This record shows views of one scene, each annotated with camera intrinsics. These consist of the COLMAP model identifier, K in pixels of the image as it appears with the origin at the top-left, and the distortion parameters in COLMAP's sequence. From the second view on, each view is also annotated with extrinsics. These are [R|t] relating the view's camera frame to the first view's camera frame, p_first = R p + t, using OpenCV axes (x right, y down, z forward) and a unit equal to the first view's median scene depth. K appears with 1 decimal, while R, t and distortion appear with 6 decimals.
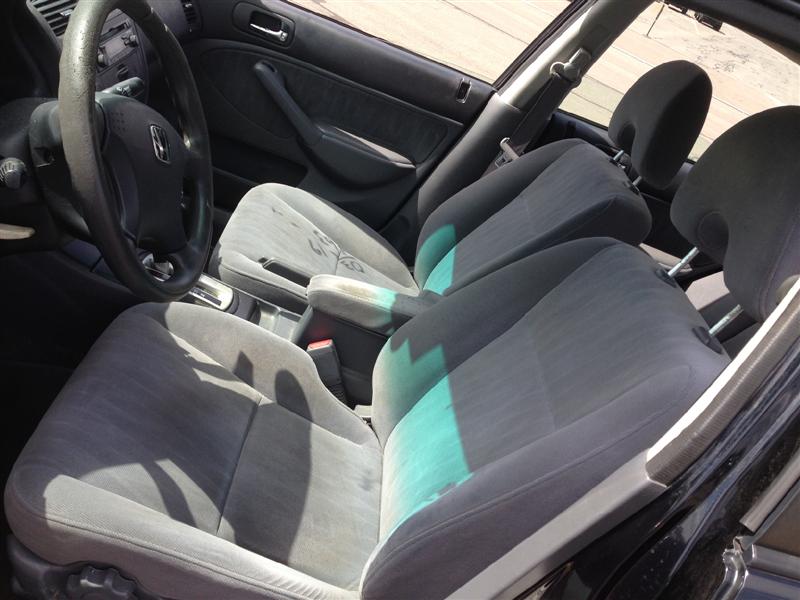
lens RADIAL K [[746.2, 0, 402.8], [0, 746.2, 299.4], [0, 0, 1]] dist [0.140347, -0.221845]
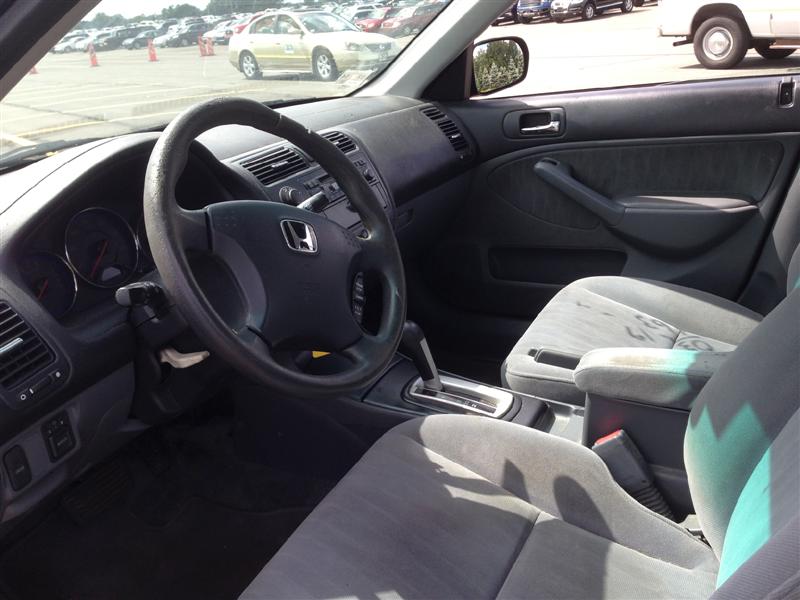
lens RADIAL K [[746.2, 0, 402.8], [0, 746.2, 299.4], [0, 0, 1]] dist [0.140347, -0.221845]
pose [[0.787274, -0.280056, -0.549335, 0.192889], [0.154692, 0.952119, -0.263703, 0.096851], [0.596884, 0.122629, 0.792901, 0.229402]]
